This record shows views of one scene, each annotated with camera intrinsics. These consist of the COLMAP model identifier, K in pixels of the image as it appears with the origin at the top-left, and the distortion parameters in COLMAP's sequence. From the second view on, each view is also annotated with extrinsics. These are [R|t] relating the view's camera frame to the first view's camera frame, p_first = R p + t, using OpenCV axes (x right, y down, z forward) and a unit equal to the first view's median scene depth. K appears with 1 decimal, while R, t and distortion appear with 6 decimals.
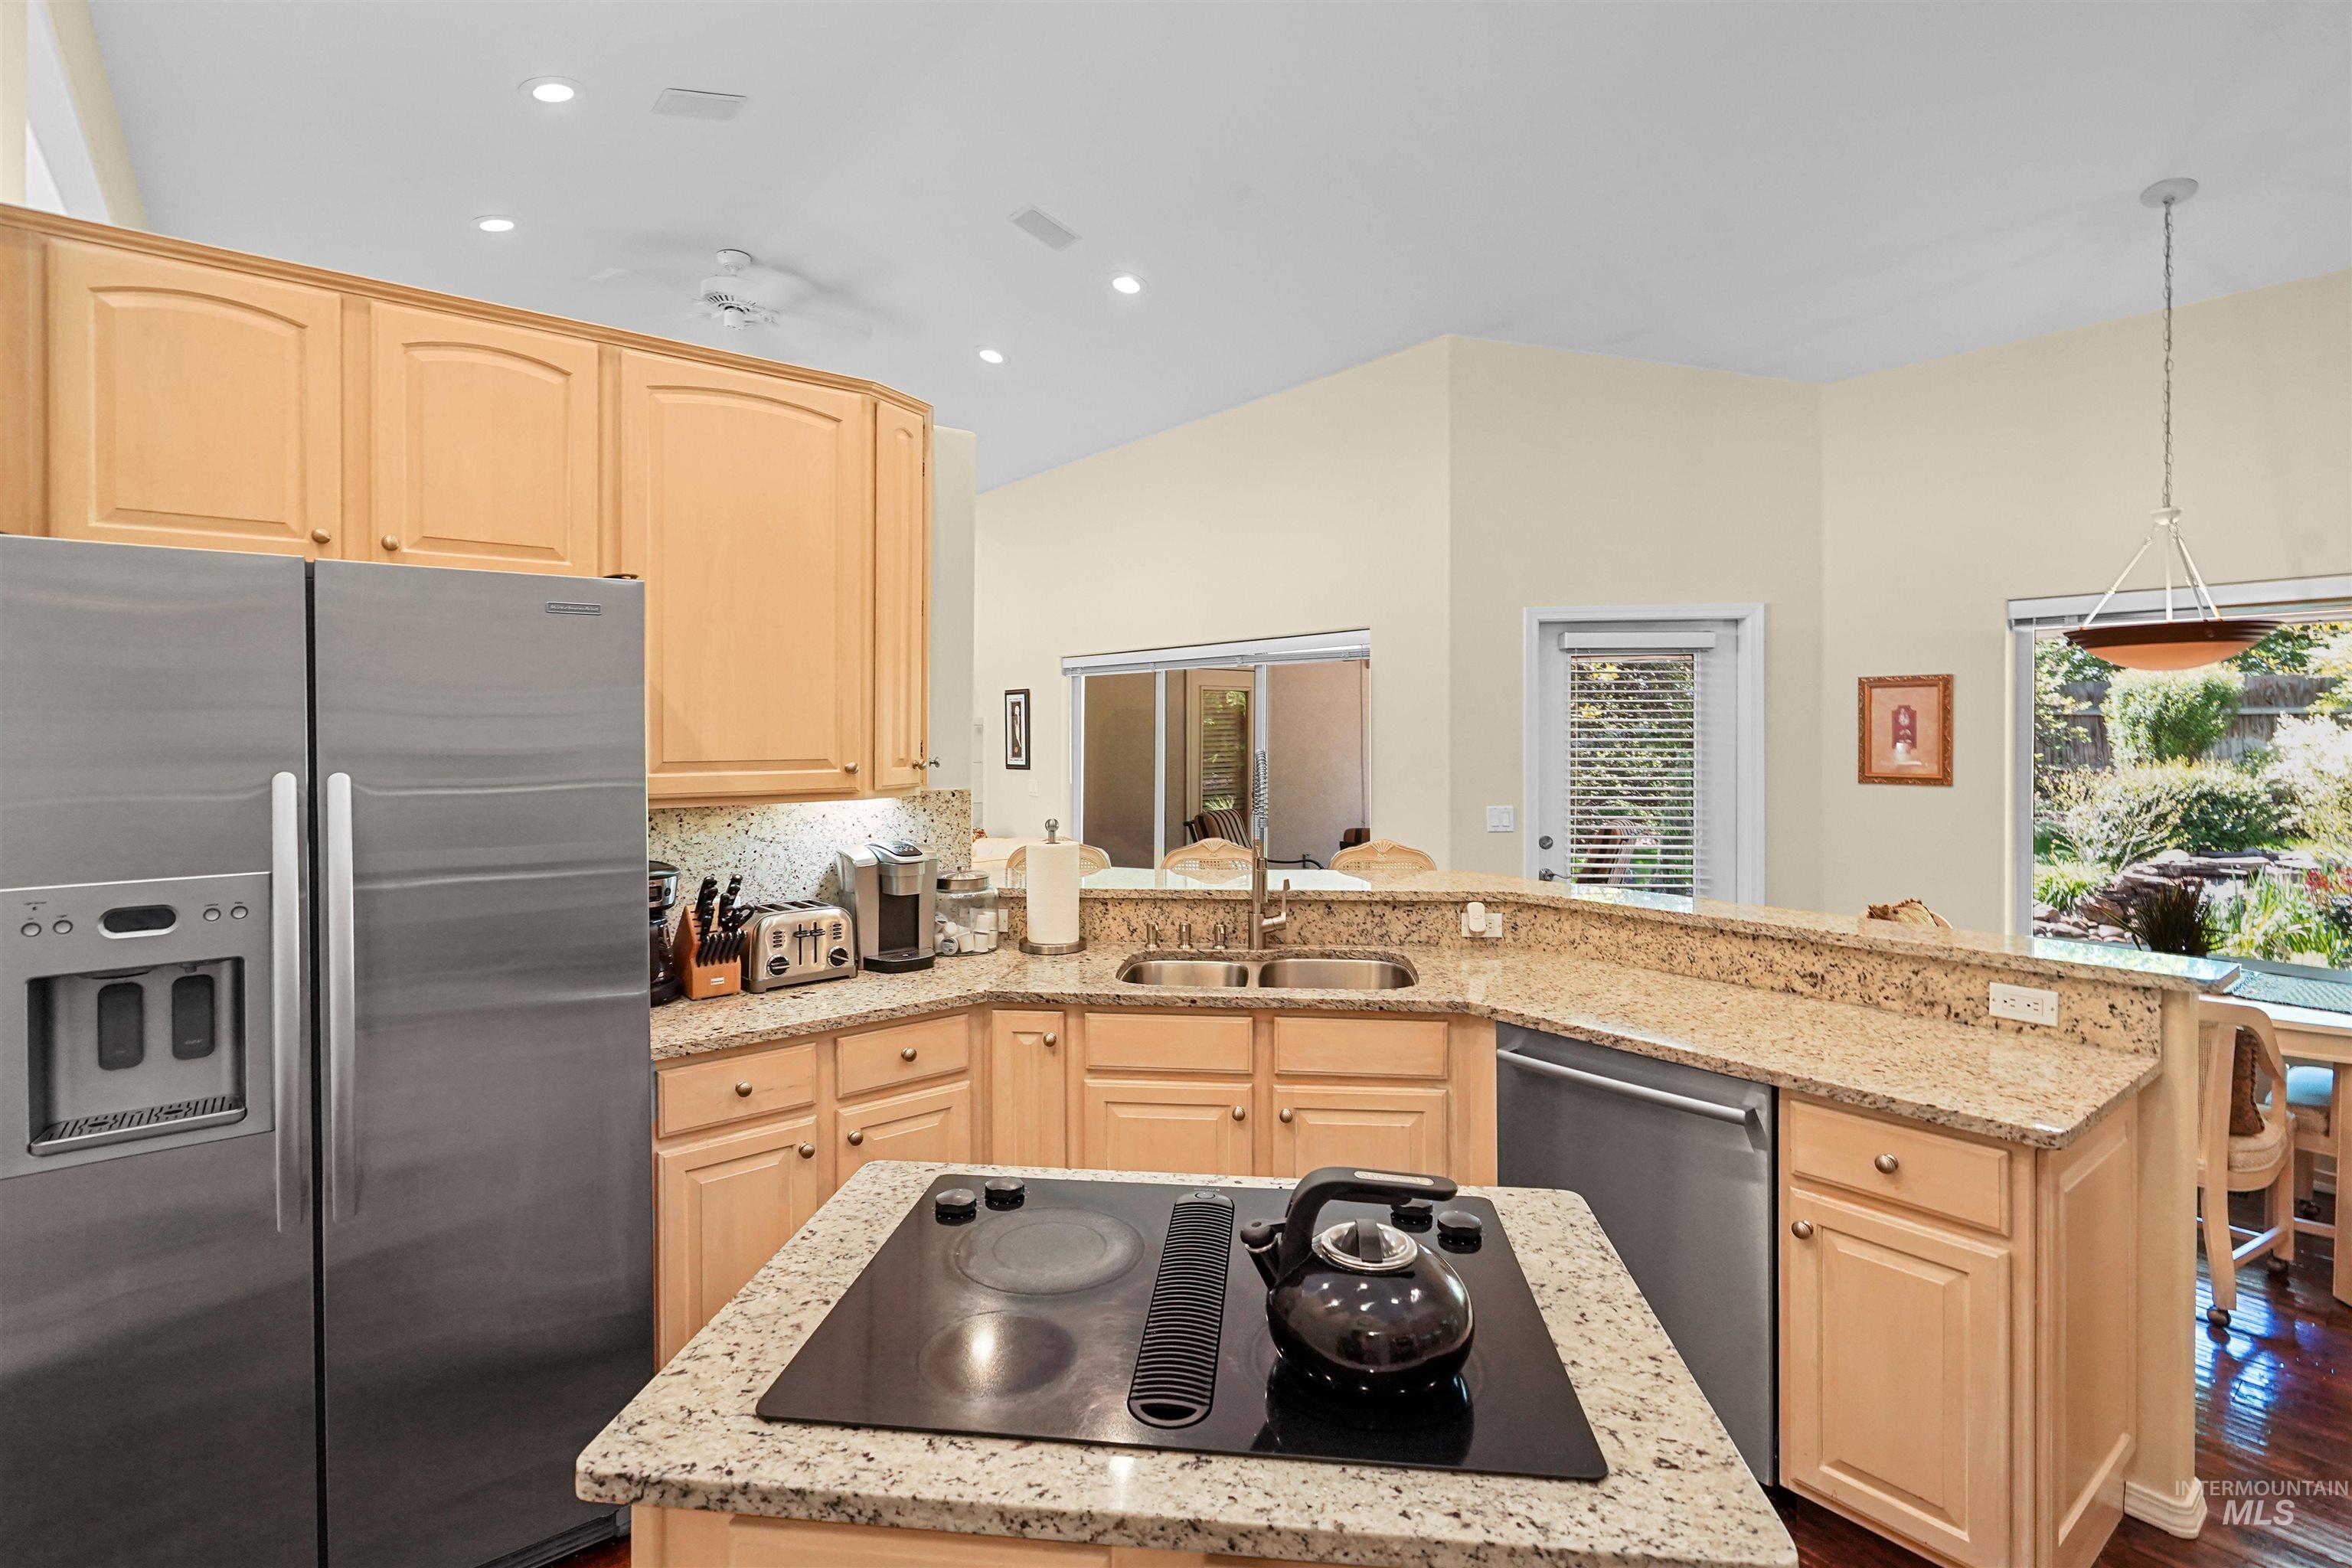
lens RADIAL K [[1117.0, 0, 1164.1], [0, 1117.0, 731.3], [0, 0, 1]] dist [-0.003511, -0.000306]
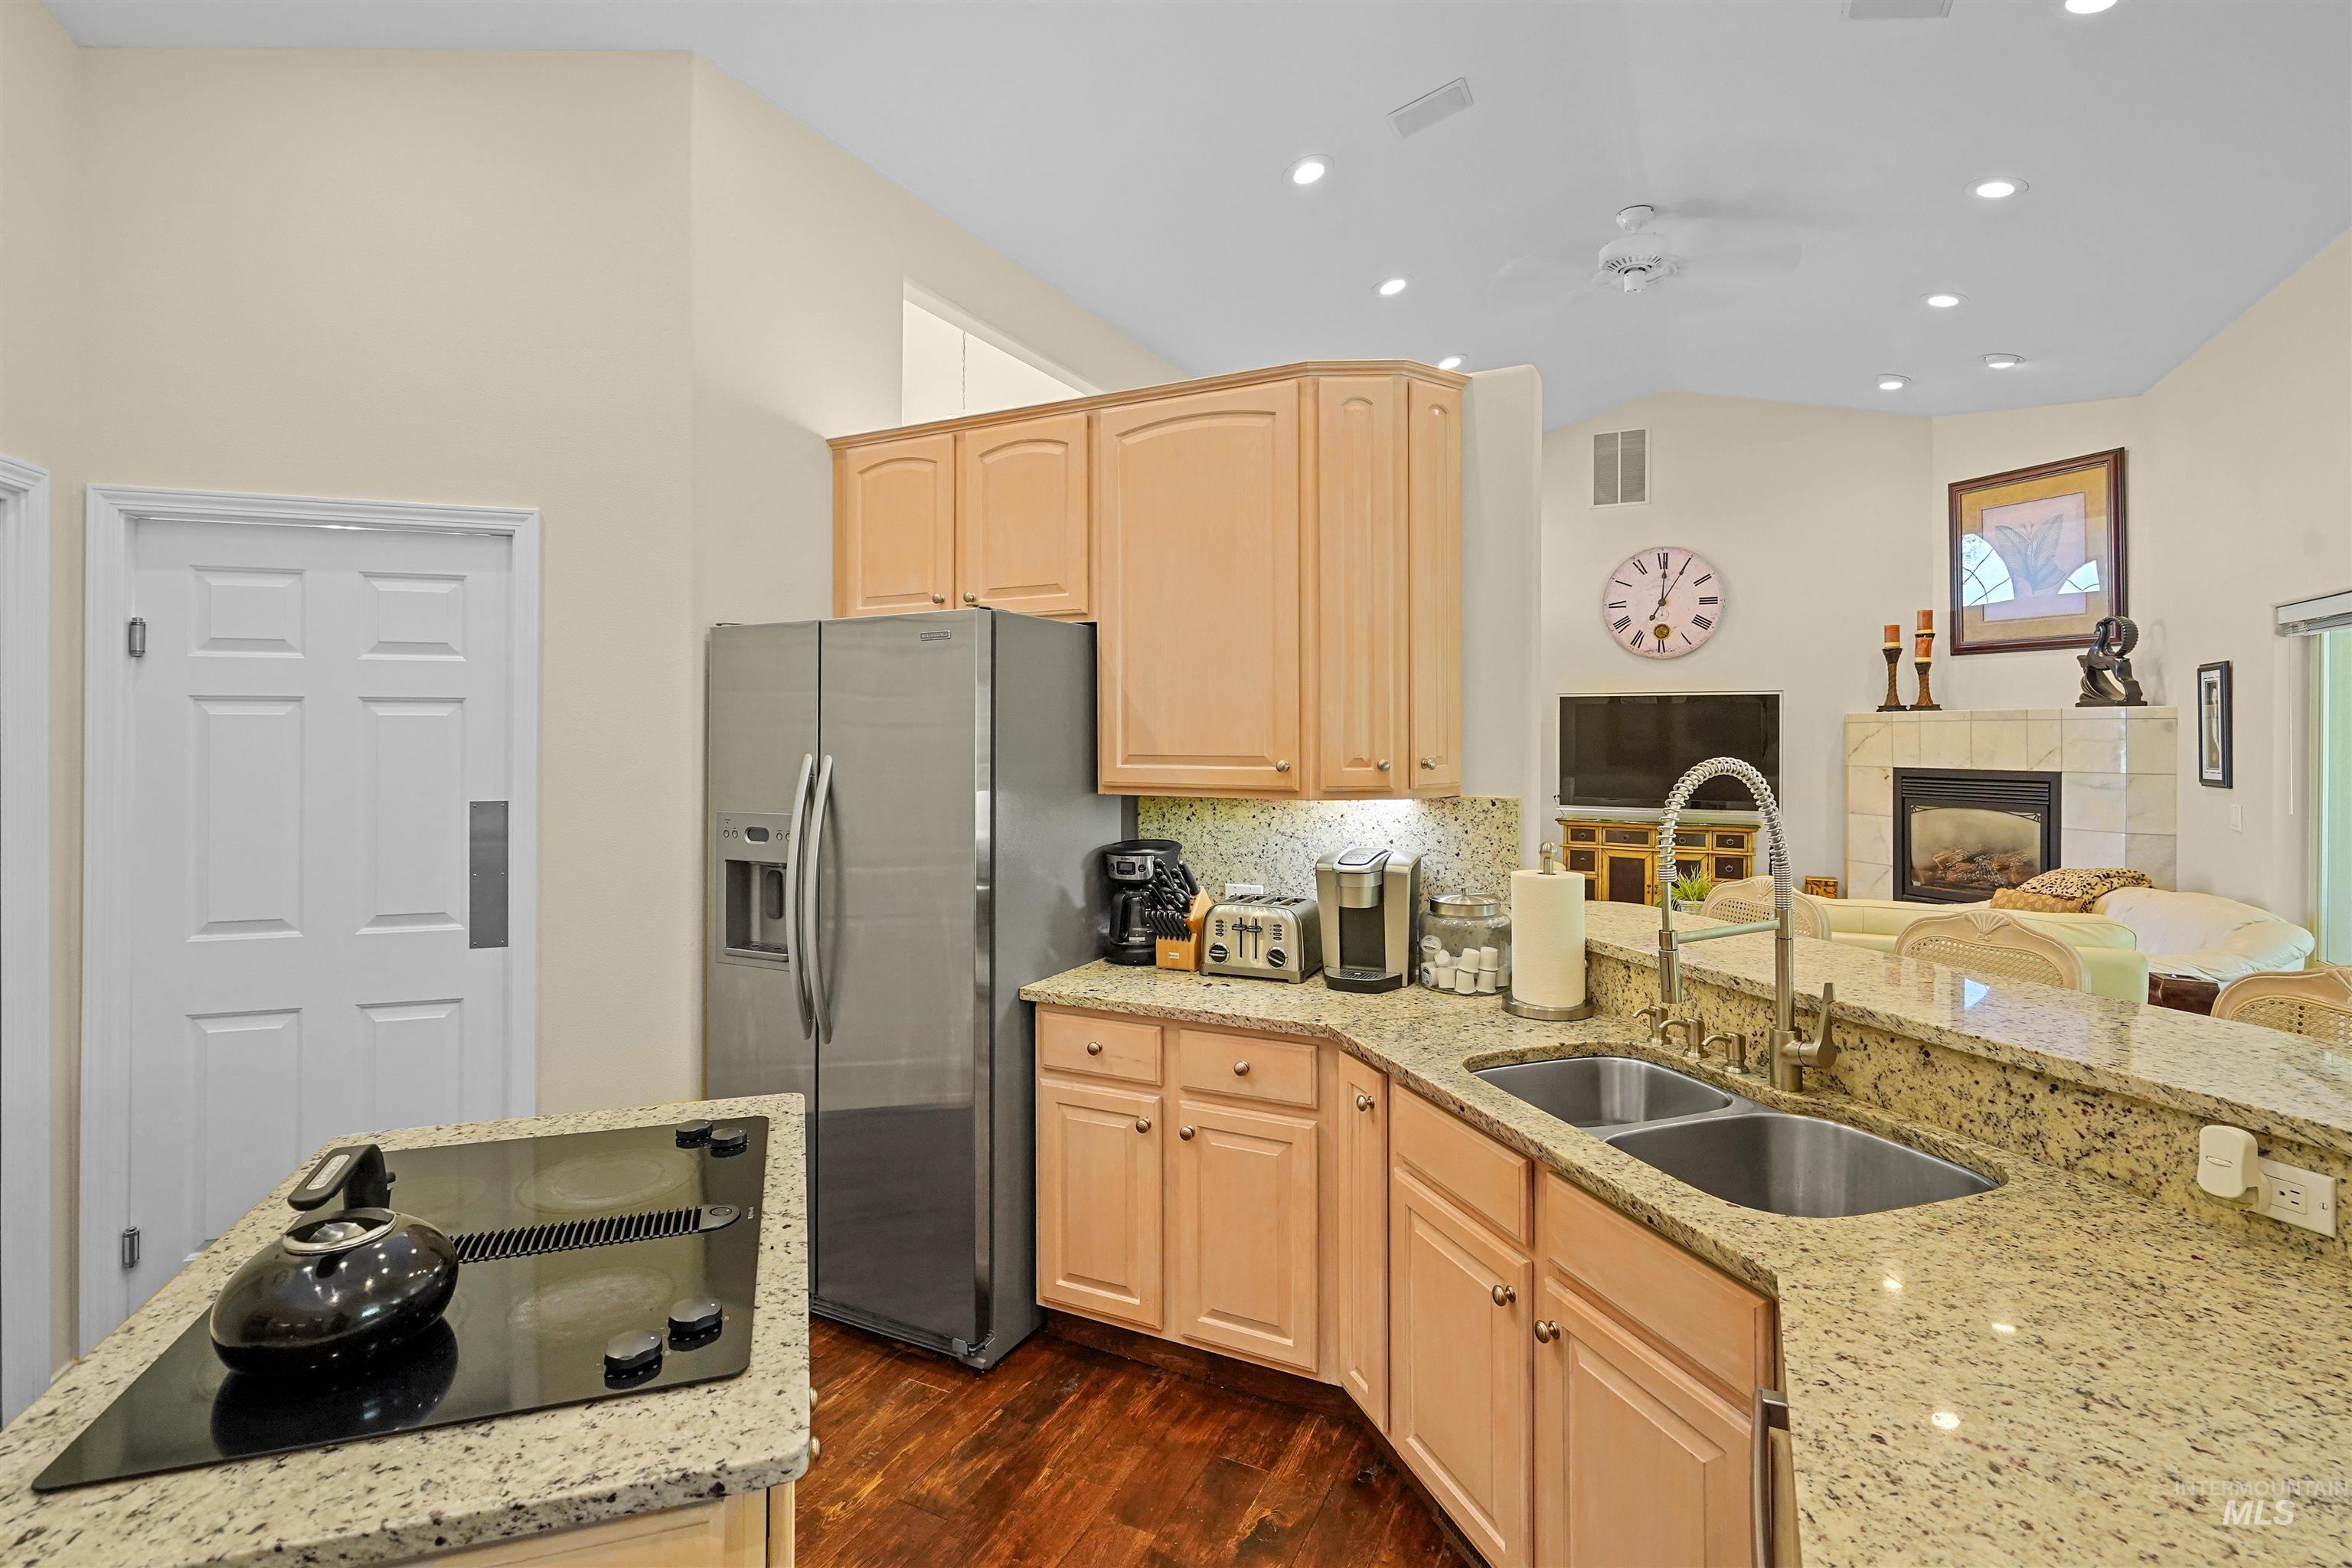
lens RADIAL K [[1117.0, 0, 1164.1], [0, 1117.0, 731.3], [0, 0, 1]] dist [-0.003511, -0.000306]
pose [[0.408387, 0.002784, -0.912805, 0.526302], [0.000385, 0.999995, 0.003222, -0.000683], [0.912809, -0.001667, 0.408384, 0.474132]]
